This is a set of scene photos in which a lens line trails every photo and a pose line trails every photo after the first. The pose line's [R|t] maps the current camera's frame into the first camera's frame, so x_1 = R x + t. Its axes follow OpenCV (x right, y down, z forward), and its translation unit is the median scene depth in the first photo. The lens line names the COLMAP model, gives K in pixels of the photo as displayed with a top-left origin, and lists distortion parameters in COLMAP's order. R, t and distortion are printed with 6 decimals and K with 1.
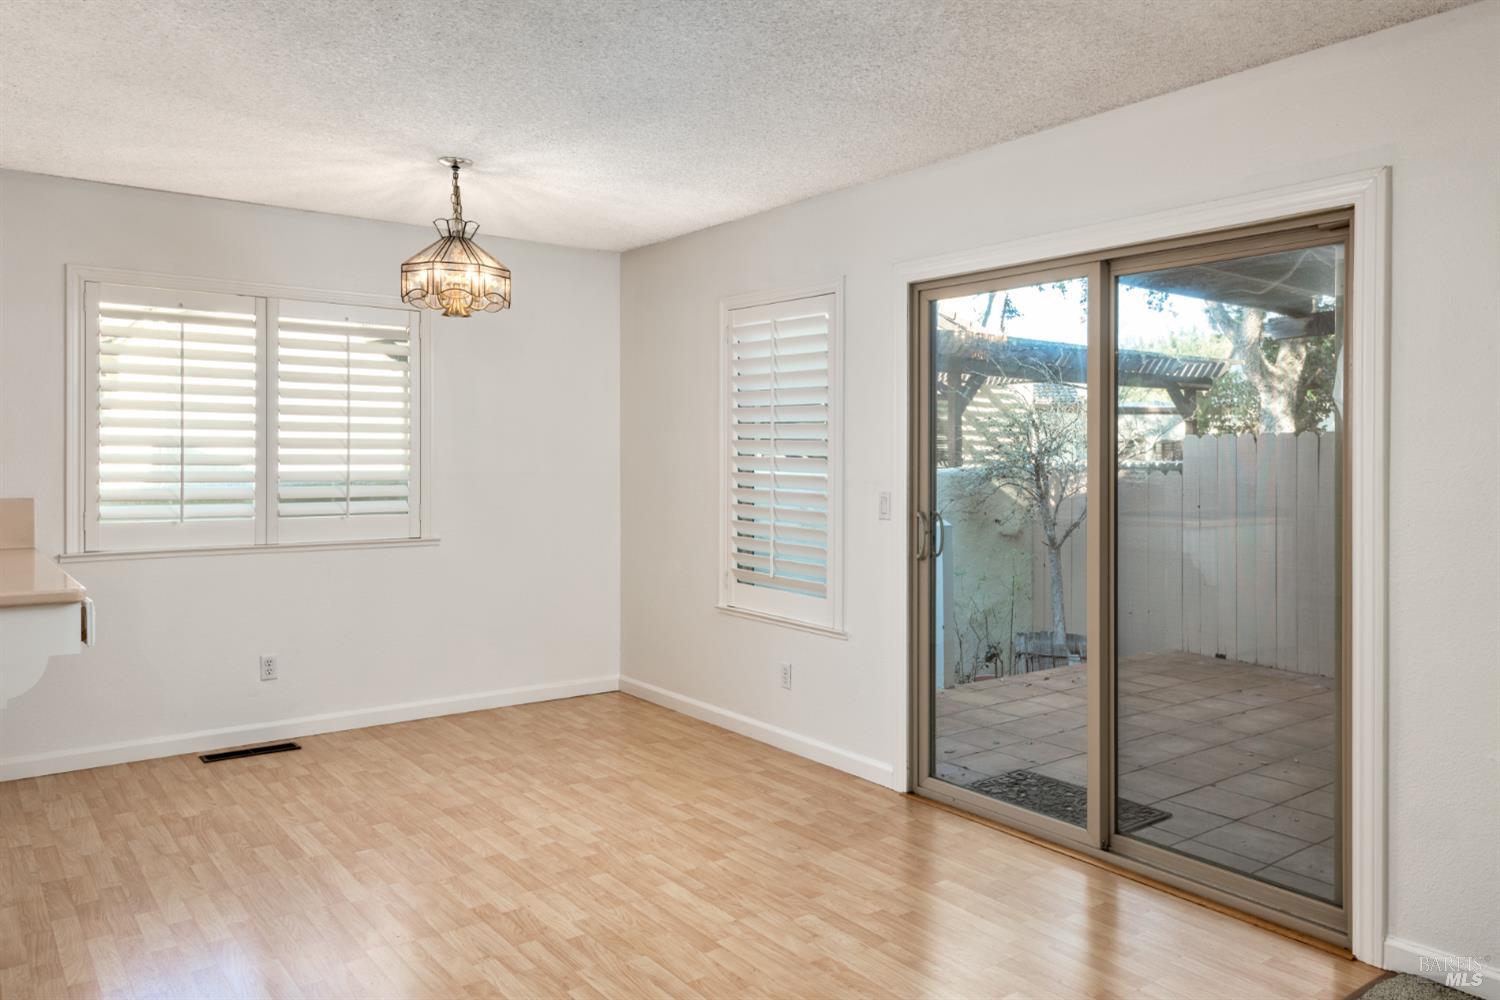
lens RADIAL K [[1070.8, 0, 839.6], [0, 1070.8, 462.6], [0, 0, 1]] dist [0.003986, -0.003014]
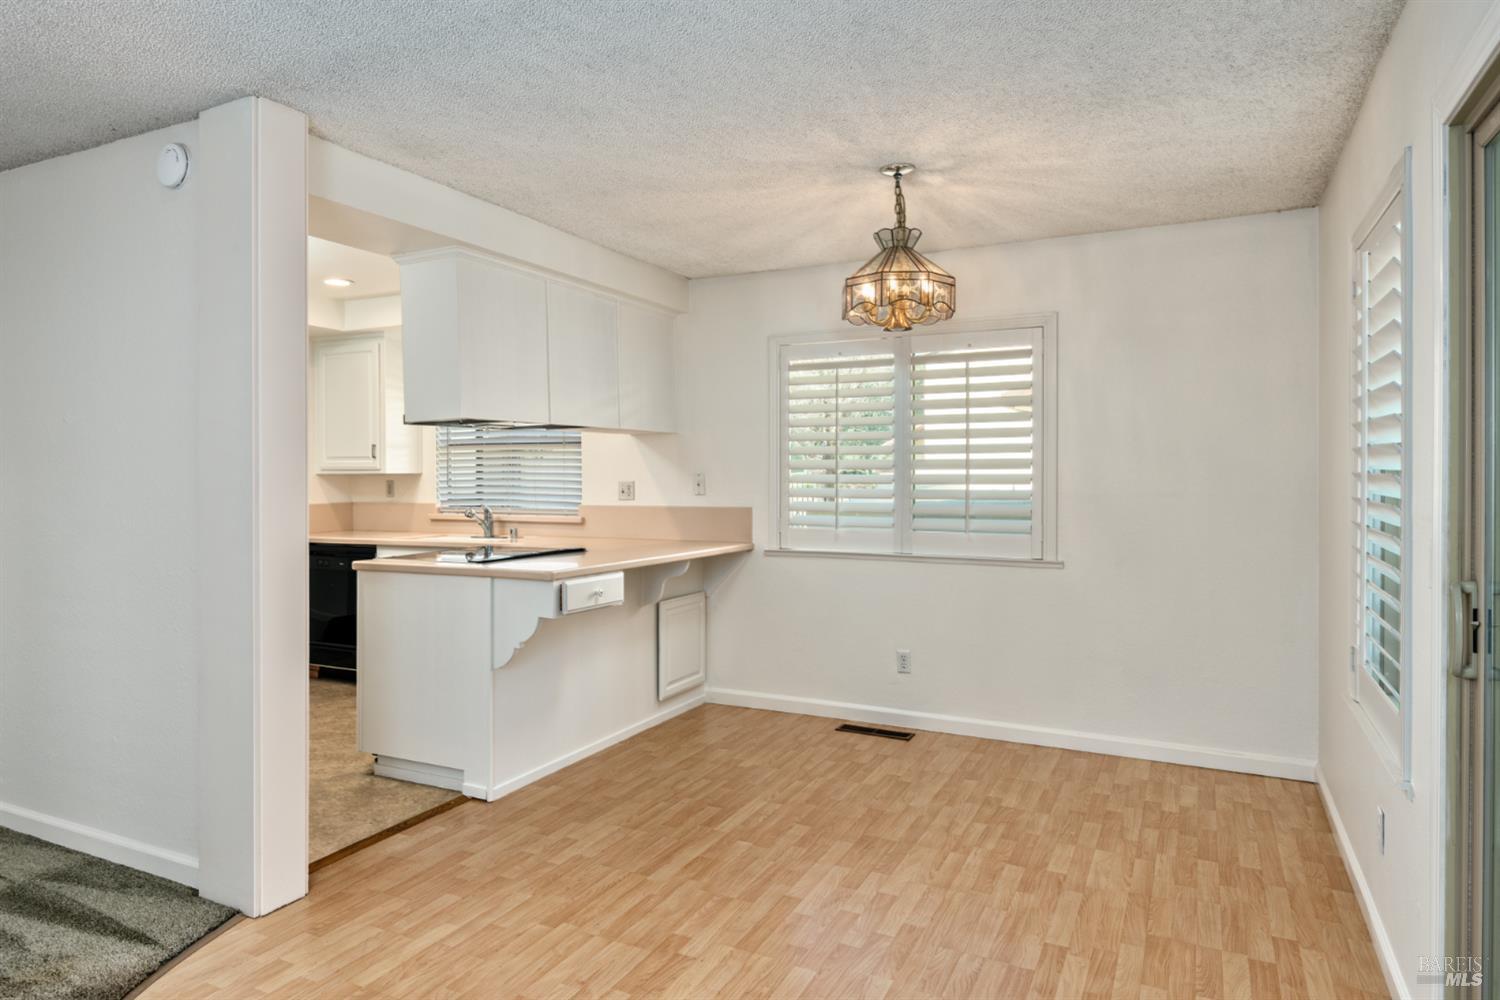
lens RADIAL K [[907.2, 0, 747.9], [0, 907.2, 486.7], [0, 0, 1]] dist [0.041297, -0.051157]
pose [[0.392121, 0.005055, -0.919900, 0.335988], [-0.001727, 0.999987, 0.004758, 0.000669], [0.919912, -0.000277, 0.392125, 0.543553]]
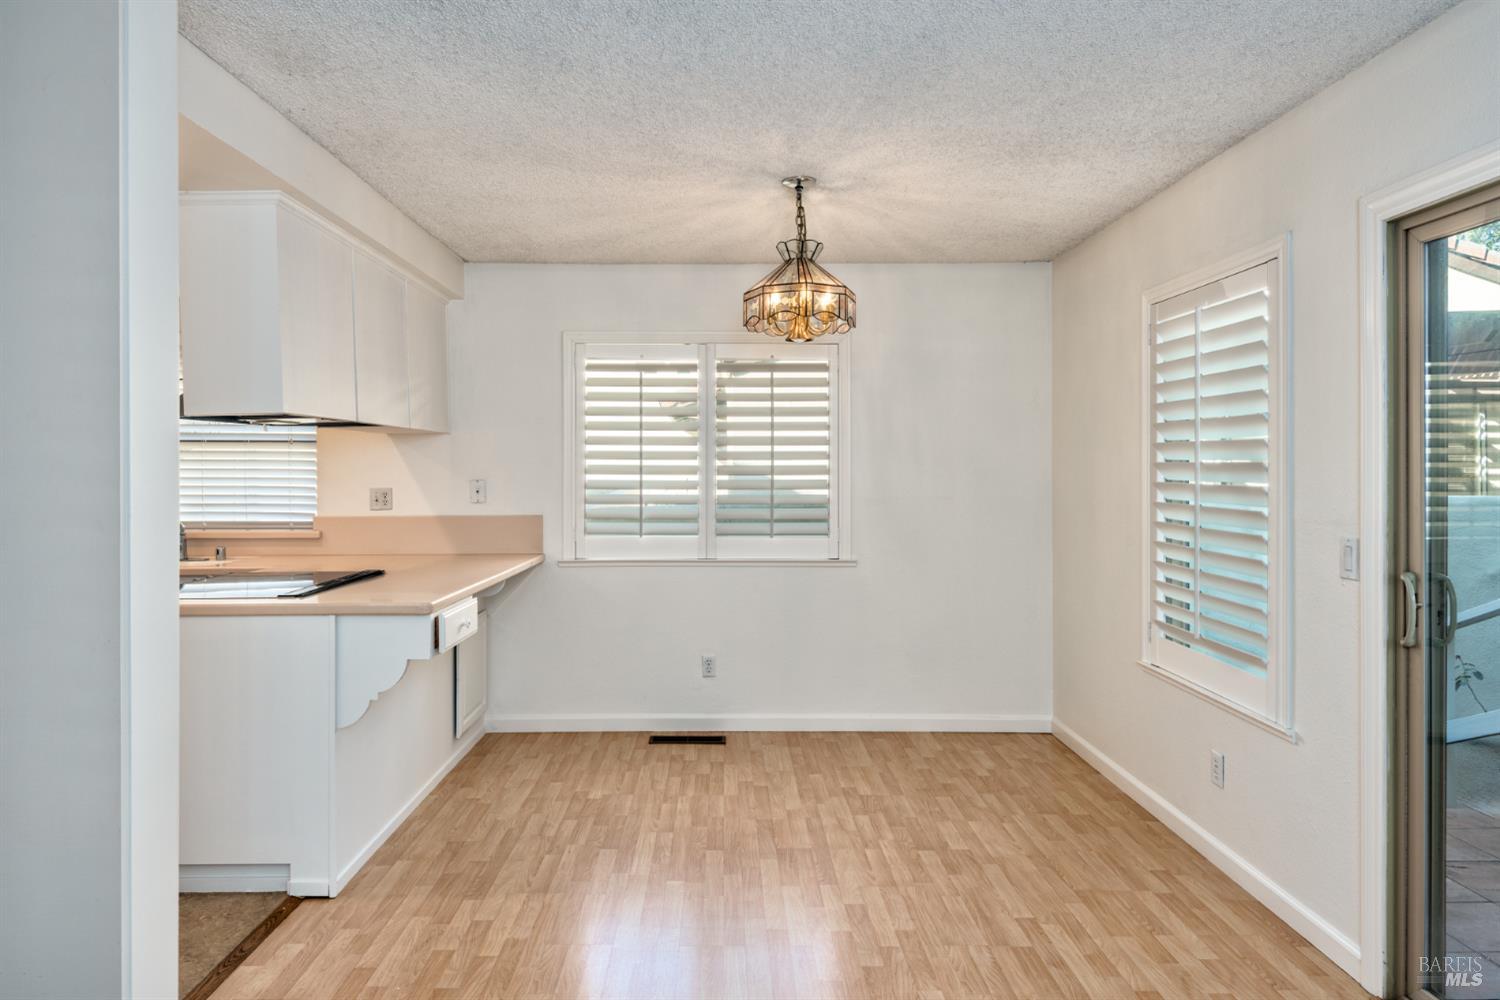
lens RADIAL K [[881.7, 0, 733.3], [0, 881.7, 479.1], [0, 0, 1]] dist [0.043910, -0.045960]
pose [[0.767899, -0.000491, -0.640570, 0.108244], [0.000917, 1.000000, 0.000332, -0.011134], [0.640570, -0.000842, 0.767899, 0.337092]]
